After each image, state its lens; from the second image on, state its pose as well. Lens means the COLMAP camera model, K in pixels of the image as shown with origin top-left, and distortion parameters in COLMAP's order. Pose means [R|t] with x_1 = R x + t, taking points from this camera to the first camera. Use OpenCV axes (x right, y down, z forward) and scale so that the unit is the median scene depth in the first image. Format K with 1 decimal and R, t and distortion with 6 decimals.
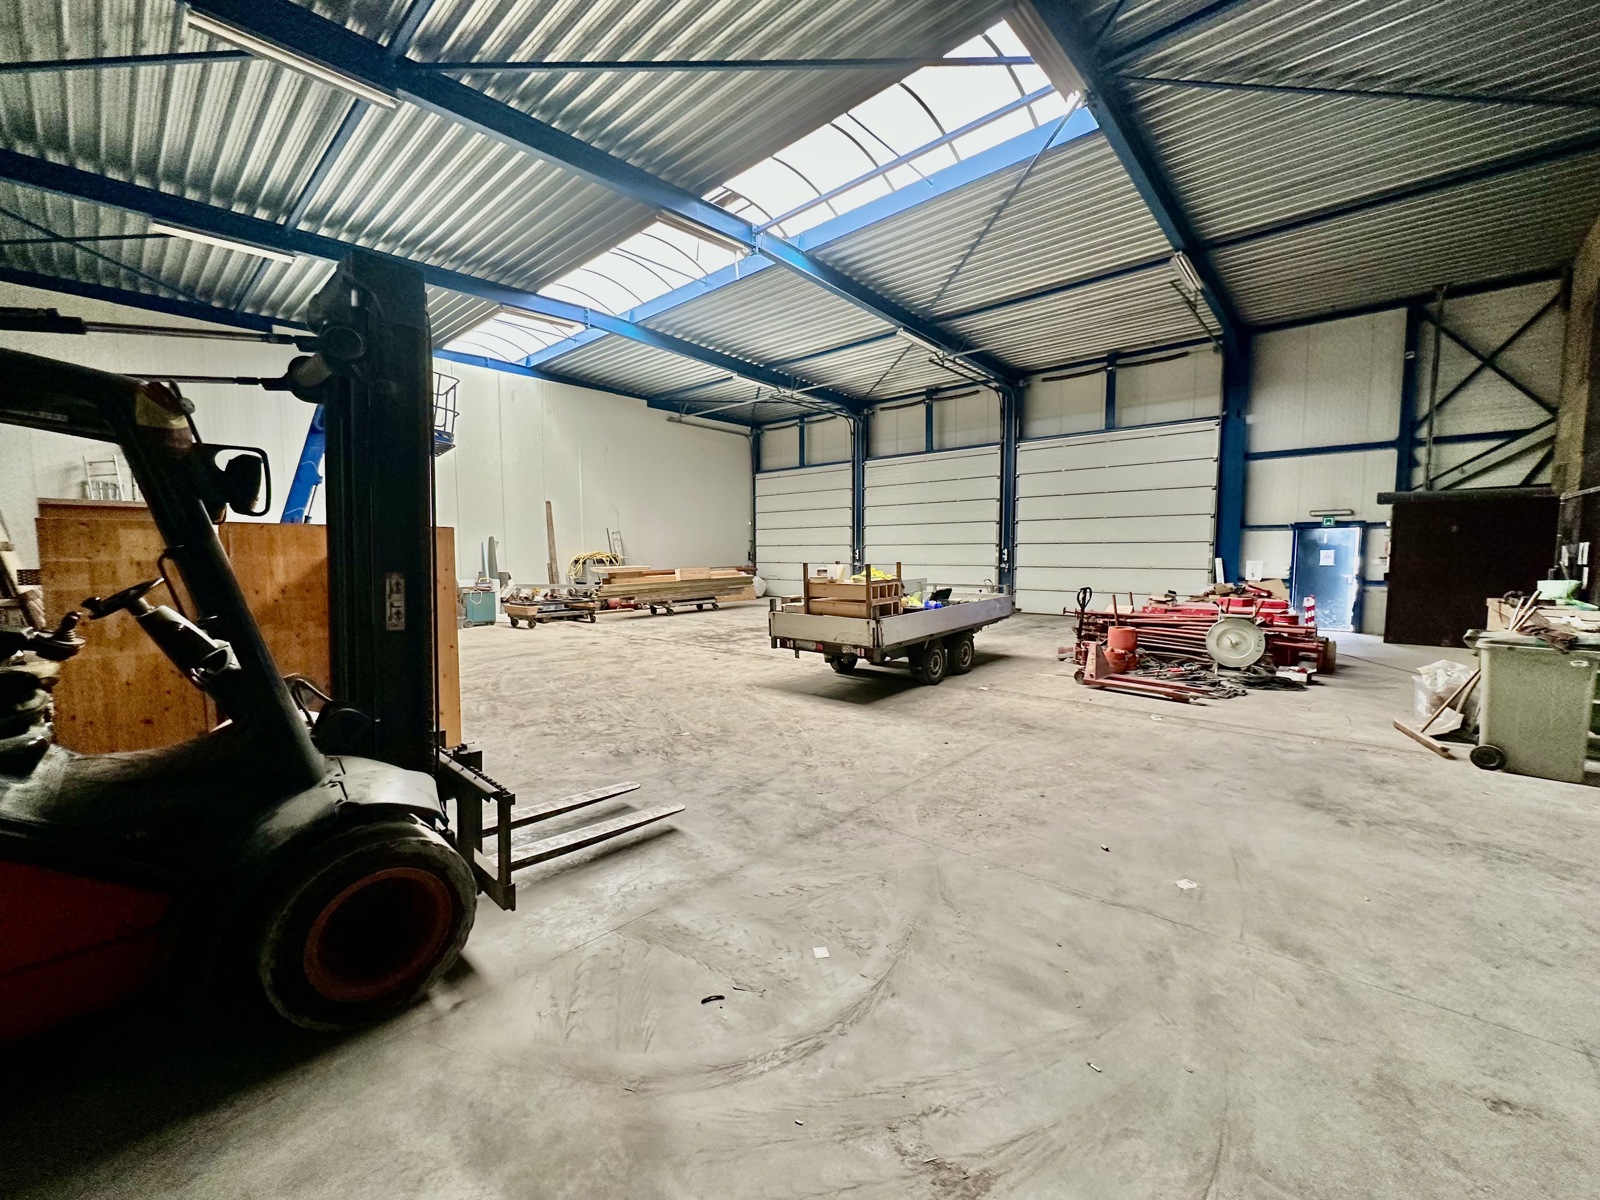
lens RADIAL K [[637.6, 0, 800.0], [0, 637.6, 600.0], [0, 0, 1]] dist [-0.000413, -0.000239]
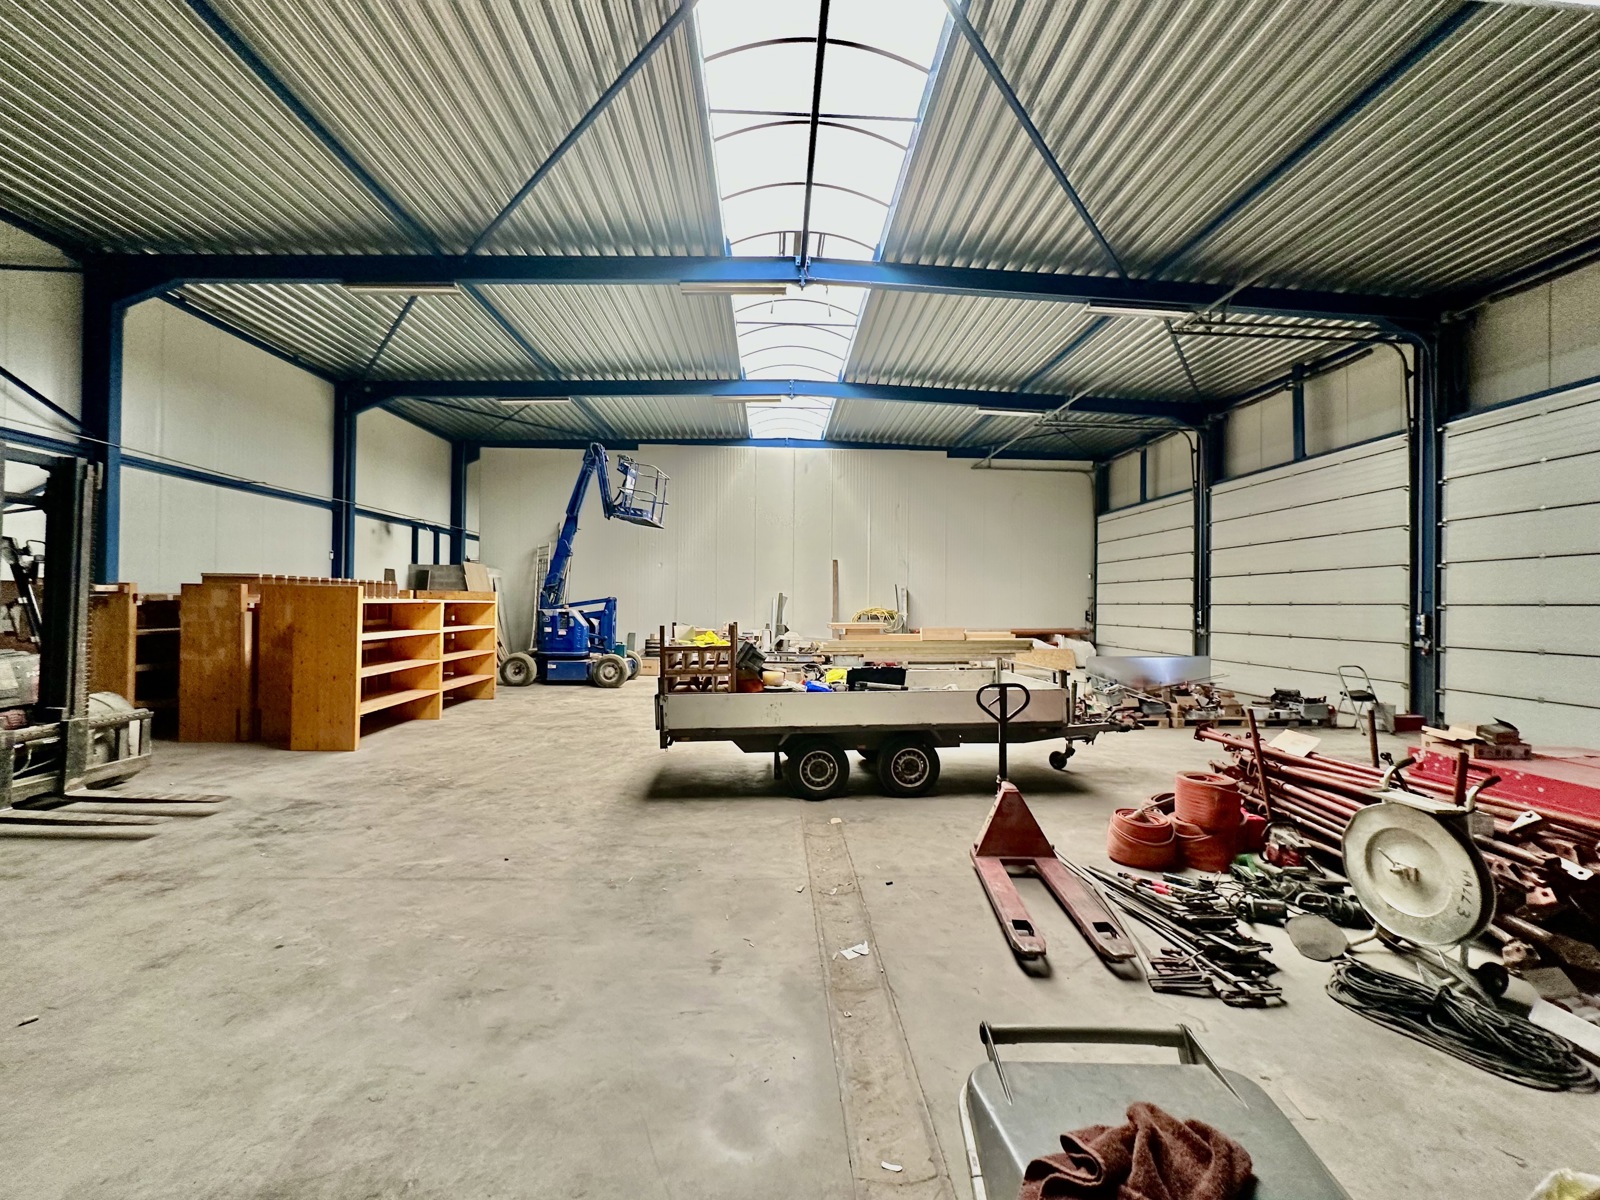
lens RADIAL K [[639.1, 0, 800.0], [0, 639.1, 600.0], [0, 0, 1]] dist [-0.000631, 0.000071]
pose [[0.697940, 0.006725, -0.716125, 0.504250], [-0.069737, 0.995842, -0.058614, -0.032527], [0.712753, 0.090849, 0.695507, 0.338309]]
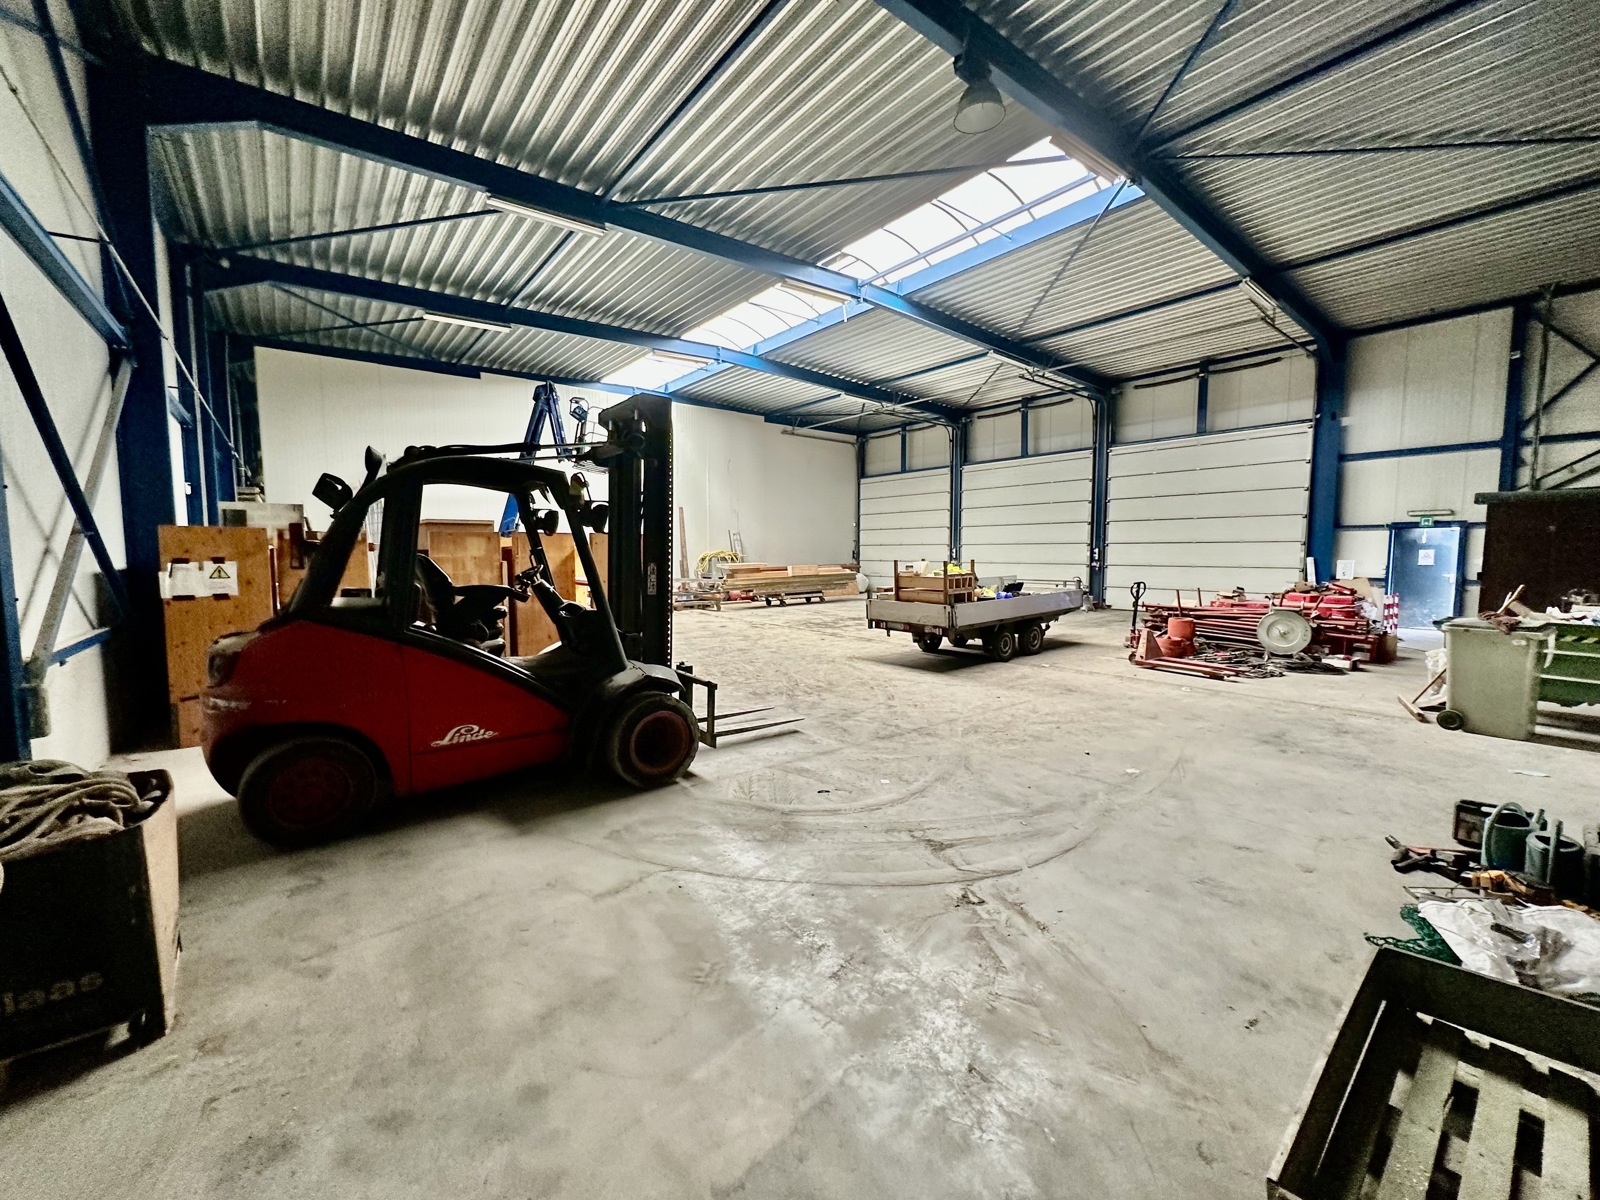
lens RADIAL K [[639.1, 0, 800.0], [0, 639.1, 600.0], [0, 0, 1]] dist [-0.000631, 0.000071]
pose [[0.986439, 0.013416, -0.163582, 0.019253], [-0.013121, 0.999910, 0.002881, 0.012710], [0.163606, -0.000696, 0.986526, -0.177920]]
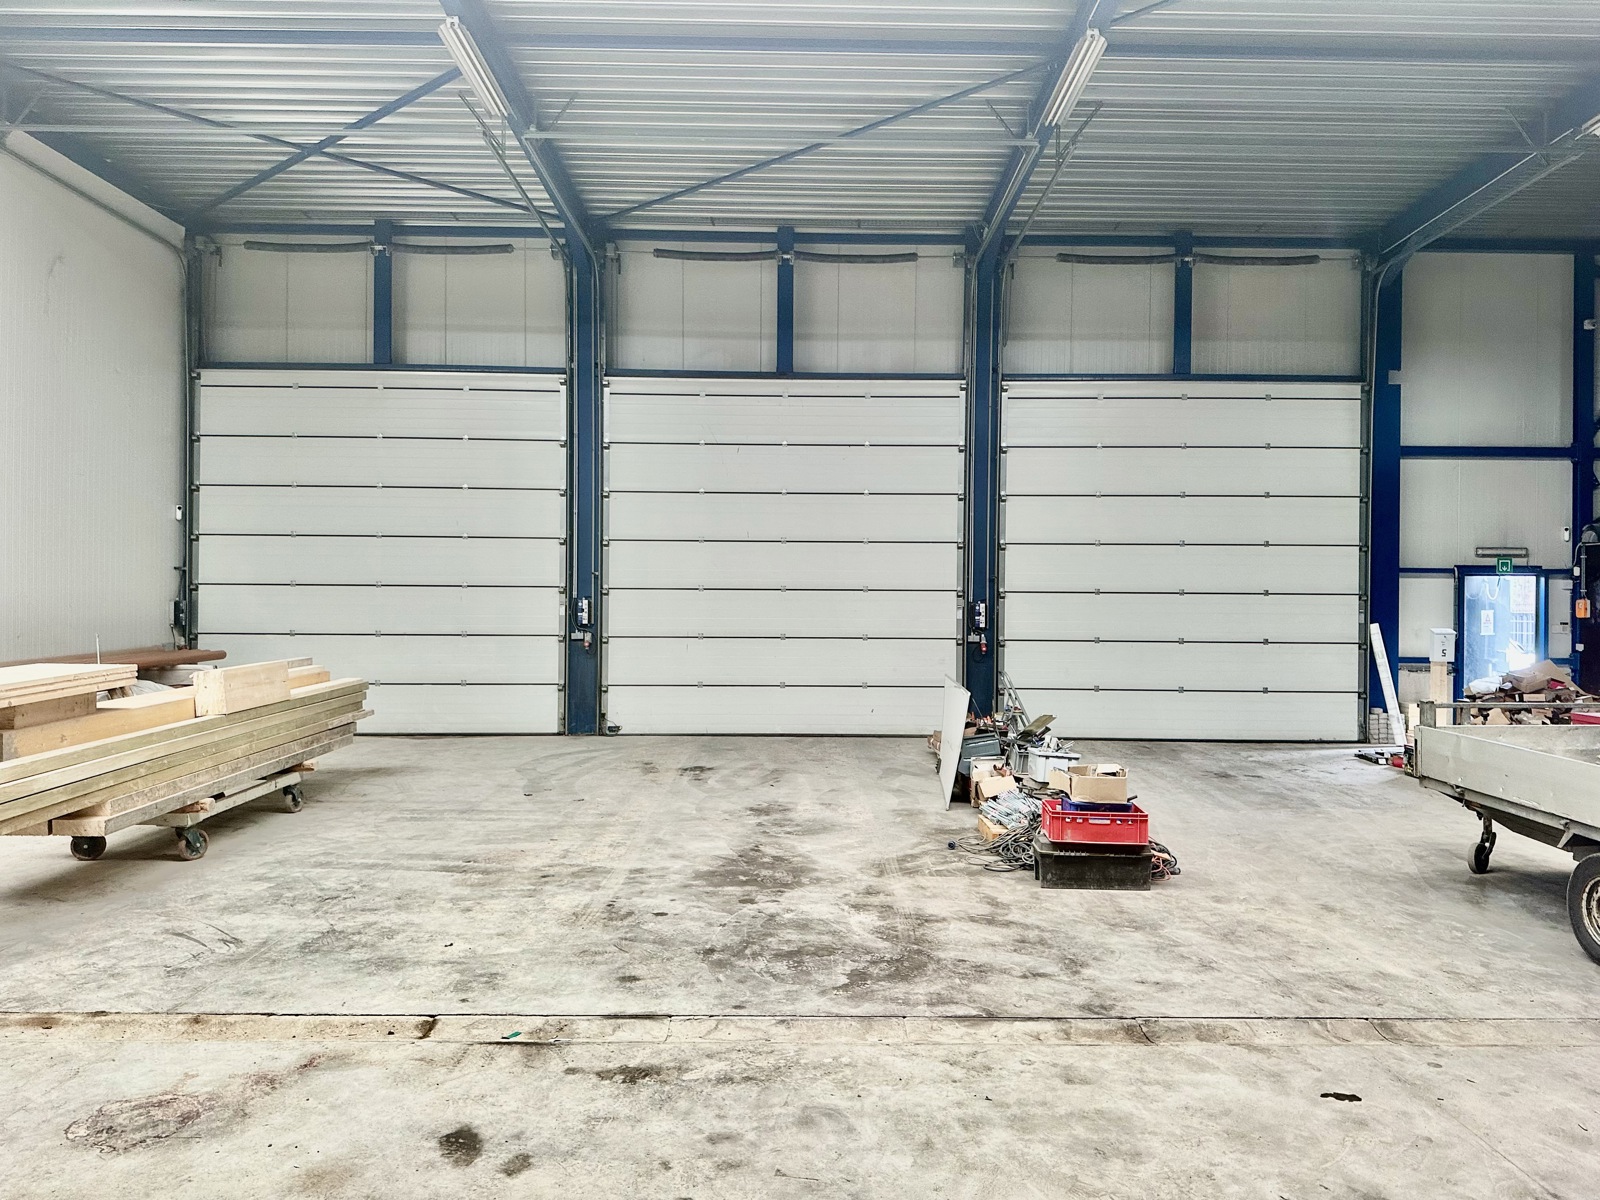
lens RADIAL K [[1323.4, 0, 800.0], [0, 1323.4, 600.0], [0, 0, 1]] dist [0.032927, -0.016276]
pose [[0.727758, 0.009274, 0.685772, -0.636900], [0.042766, 0.997349, -0.058872, -0.045696], [-0.684500, 0.072172, 0.725432, 0.578367]]
